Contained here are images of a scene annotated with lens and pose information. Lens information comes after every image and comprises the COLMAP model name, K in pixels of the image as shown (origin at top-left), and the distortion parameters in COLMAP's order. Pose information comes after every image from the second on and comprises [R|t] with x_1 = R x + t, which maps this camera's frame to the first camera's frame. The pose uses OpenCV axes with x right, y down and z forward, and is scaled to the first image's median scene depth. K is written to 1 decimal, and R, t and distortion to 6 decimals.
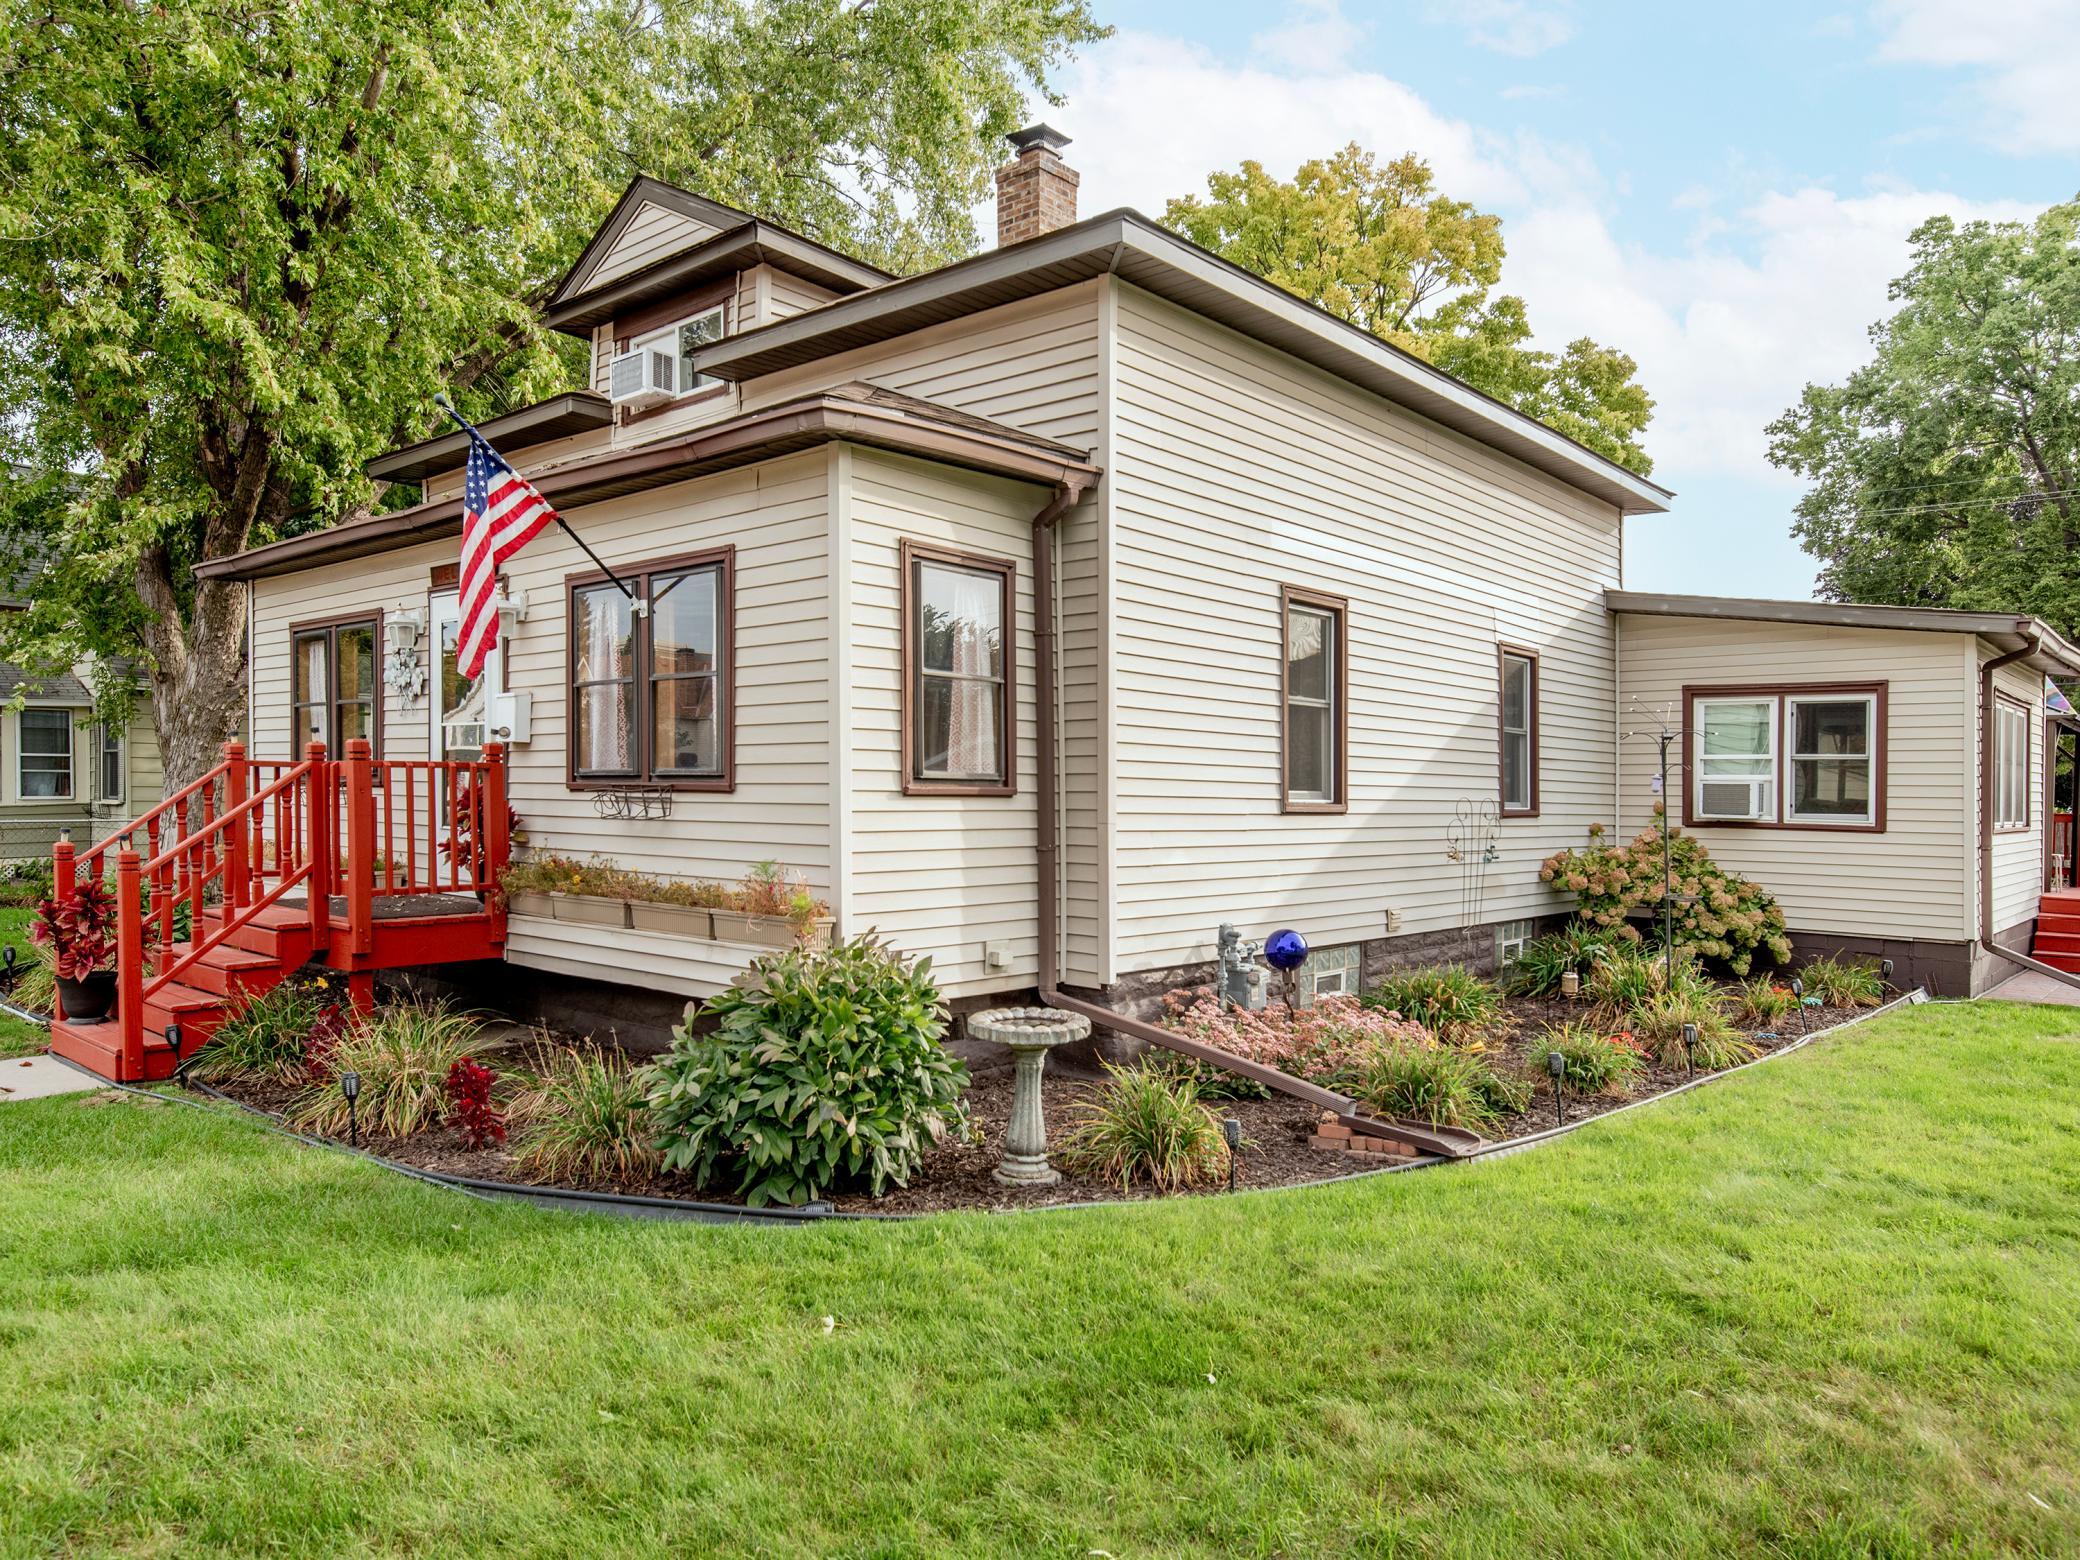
lens RADIAL K [[1392.9, 0, 1049.0], [0, 1392.9, 800.9], [0, 0, 1]] dist [0.020454, -0.004994]
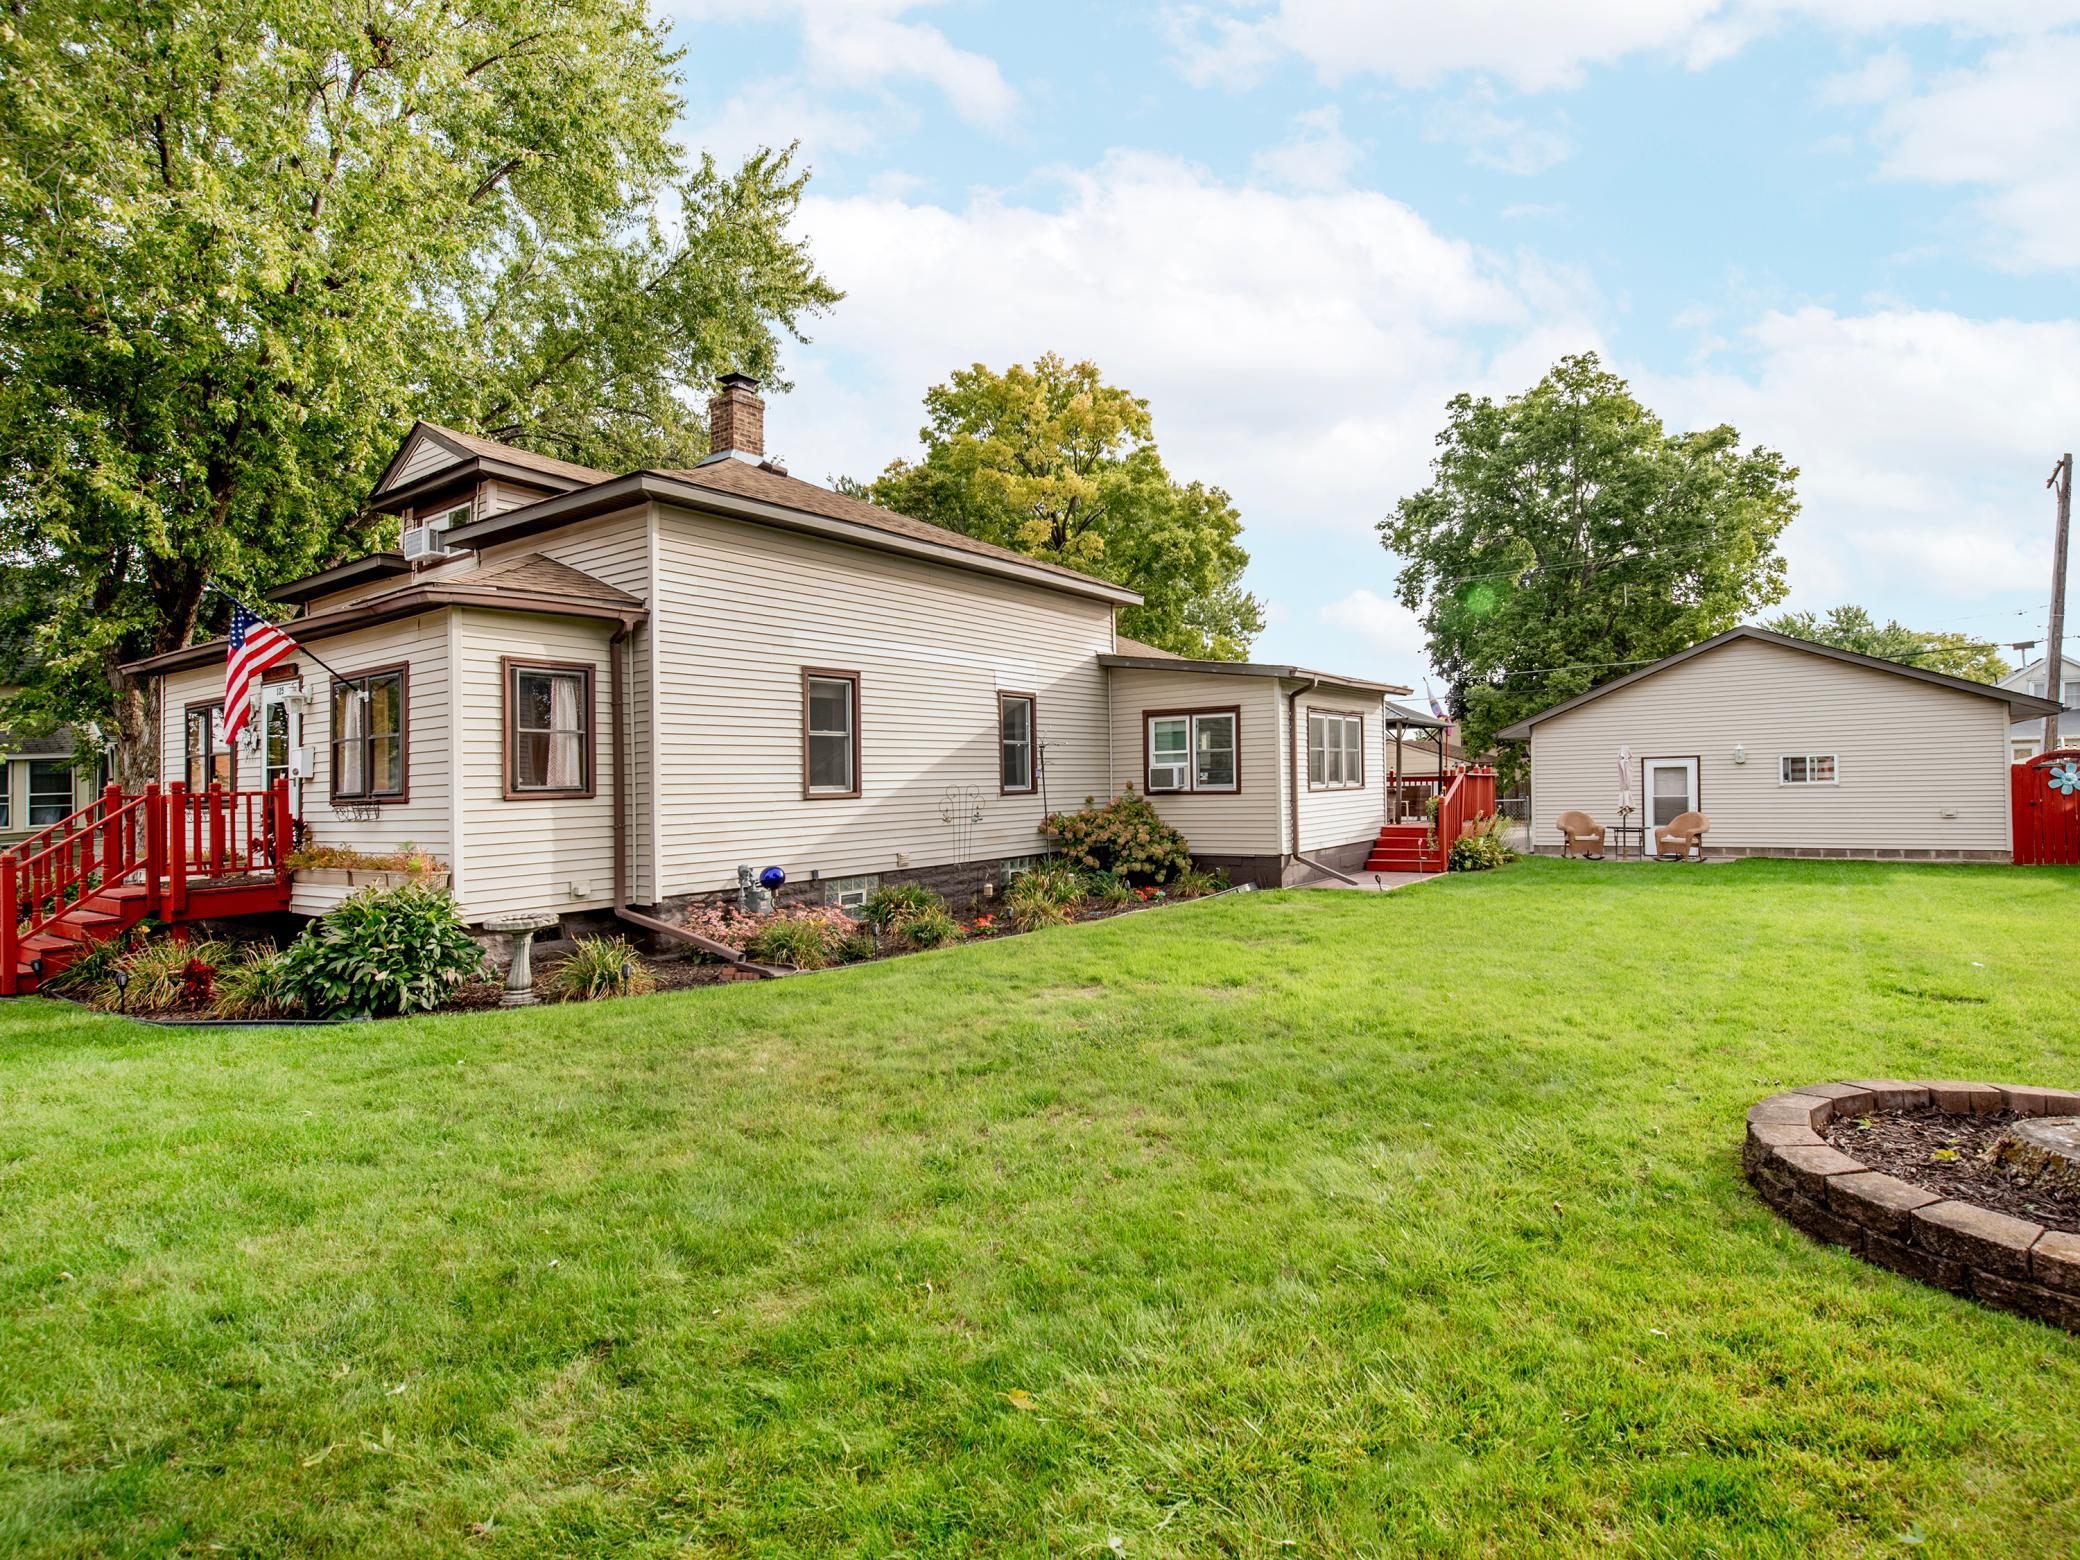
lens RADIAL K [[1052.1, 0, 1135.2], [0, 1052.1, 741.5], [0, 0, 1]] dist [0.010744, 0.002685]
pose [[0.990858, -0.036314, 0.129927, 0.345317], [0.042110, 0.998224, -0.042138, 0.007642], [-0.128166, 0.047224, 0.990628, -0.290292]]
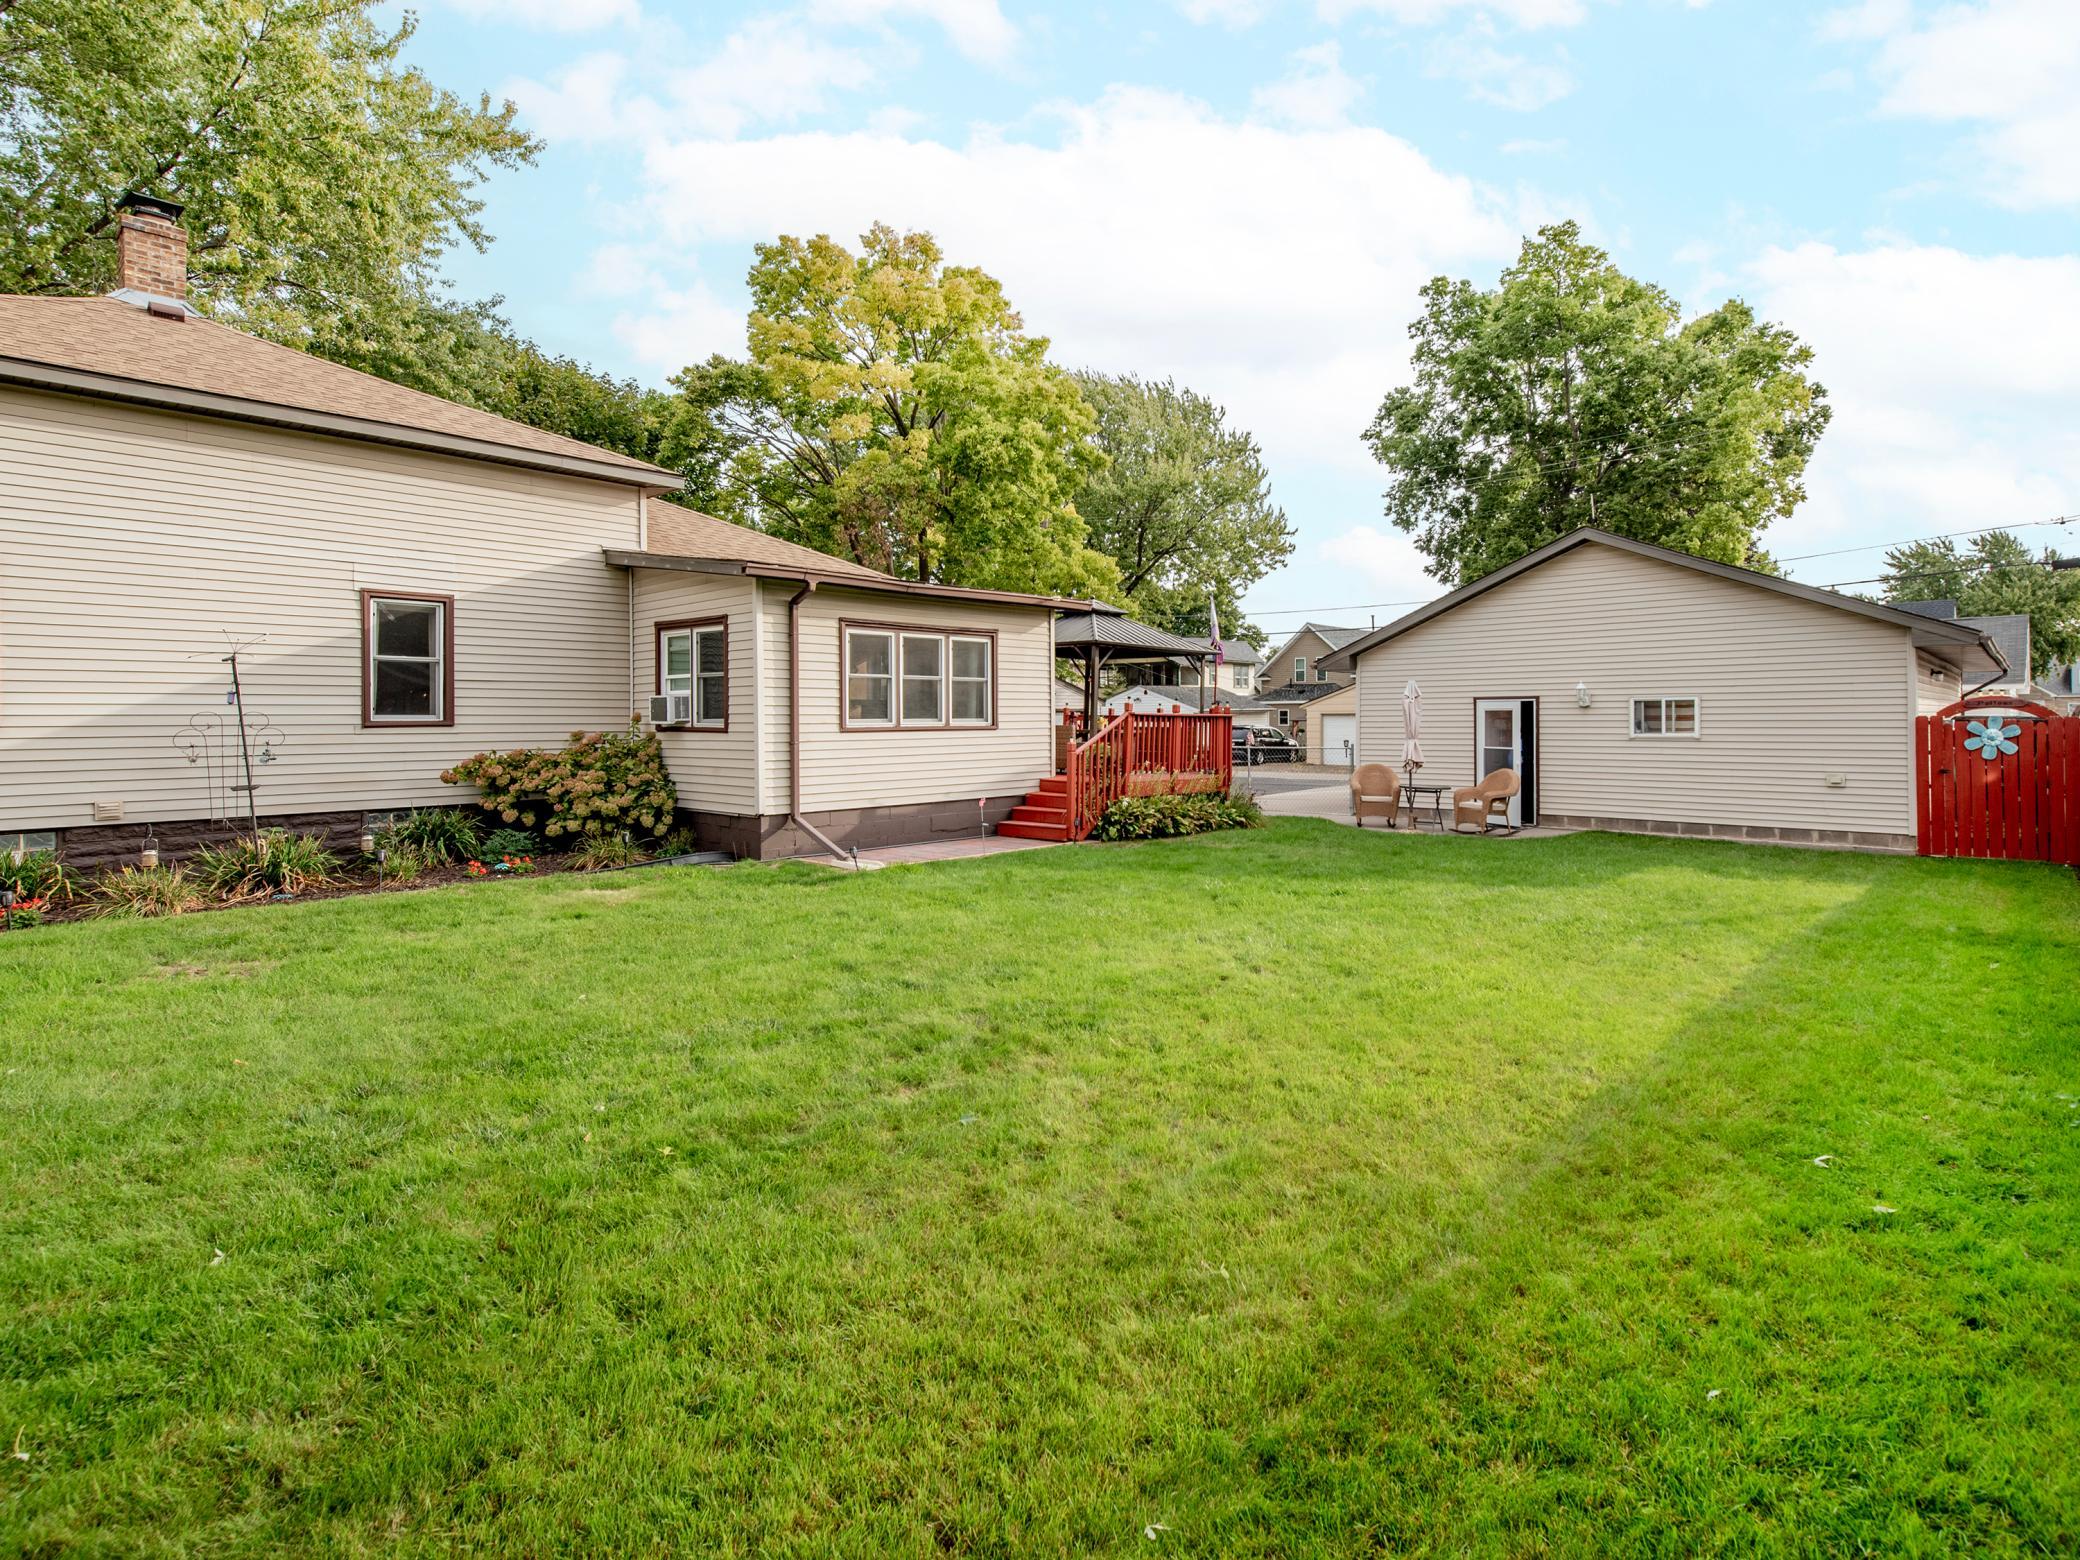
lens RADIAL K [[1052.1, 0, 1144.5], [0, 1052.1, 696.2], [0, 0, 1]] dist [0.010744, 0.002685]
pose [[0.999716, -0.019735, 0.013377, 1.108697], [0.020078, 0.999460, -0.026020, 0.024634], [-0.012856, 0.026281, 0.999572, 0.035991]]
